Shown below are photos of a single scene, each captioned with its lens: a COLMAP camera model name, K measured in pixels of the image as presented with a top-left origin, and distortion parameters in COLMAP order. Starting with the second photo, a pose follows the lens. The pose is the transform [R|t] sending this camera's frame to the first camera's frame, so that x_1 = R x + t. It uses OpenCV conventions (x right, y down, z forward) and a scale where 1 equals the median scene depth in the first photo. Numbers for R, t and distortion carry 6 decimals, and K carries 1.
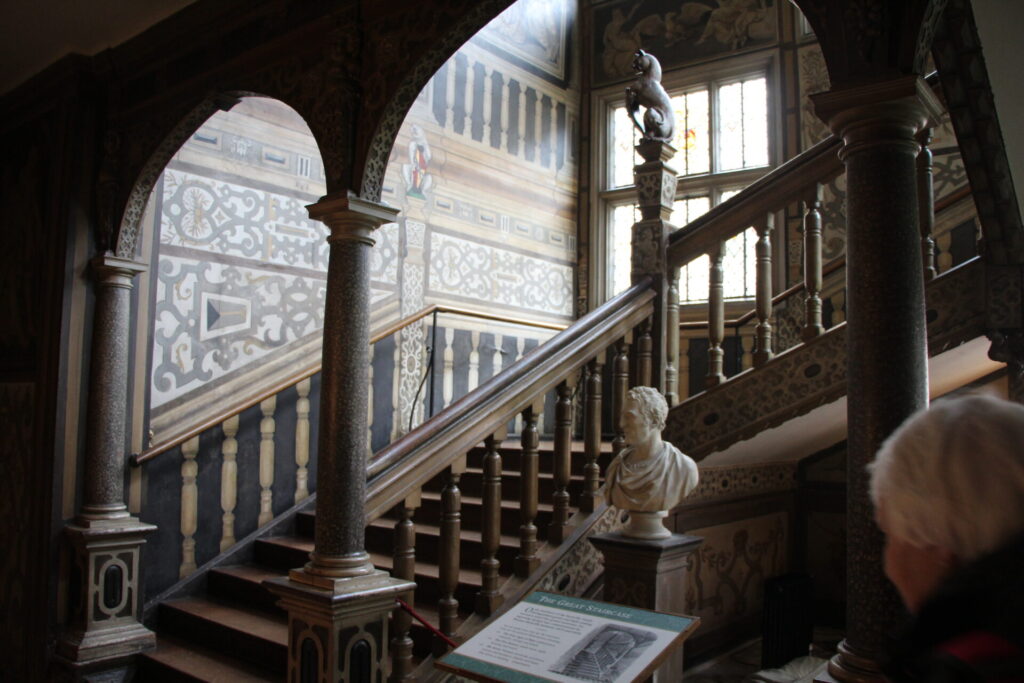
lens RADIAL K [[842.4, 0, 512.0], [0, 842.4, 341.5], [0, 0, 1]] dist [-0.187494, 0.165376]
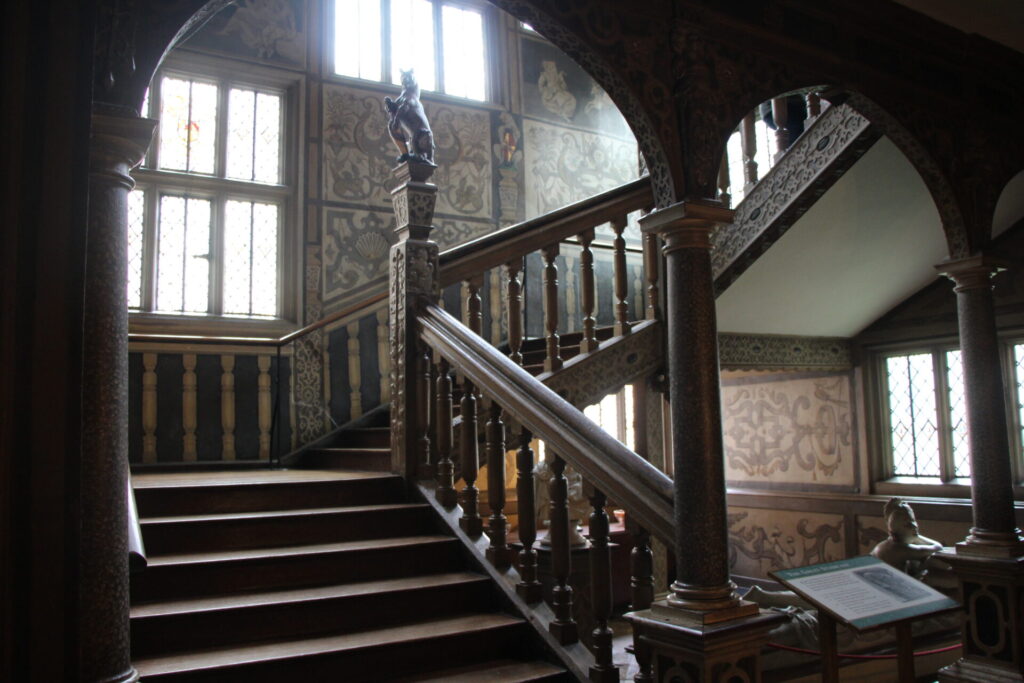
lens RADIAL K [[842.4, 0, 512.0], [0, 842.4, 341.5], [0, 0, 1]] dist [-0.187494, 0.165376]
pose [[0.352353, 0.073903, 0.932945, -0.504293], [-0.046460, 0.997029, -0.061433, 0.022231], [-0.934713, -0.021698, 0.354740, 0.378499]]
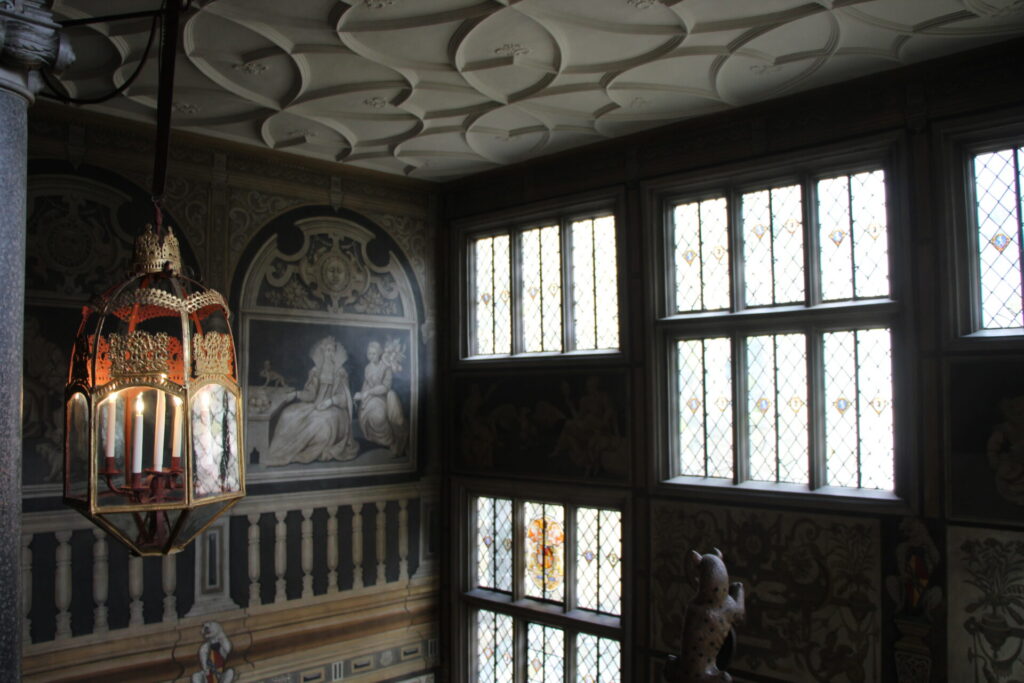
lens RADIAL K [[842.4, 0, 512.0], [0, 842.4, 341.5], [0, 0, 1]] dist [-0.187494, 0.165376]
pose [[0.994941, -0.029979, -0.095885, 0.286629], [0.032088, 0.999274, 0.020535, -0.526678], [0.095199, -0.023508, 0.995181, 0.129087]]
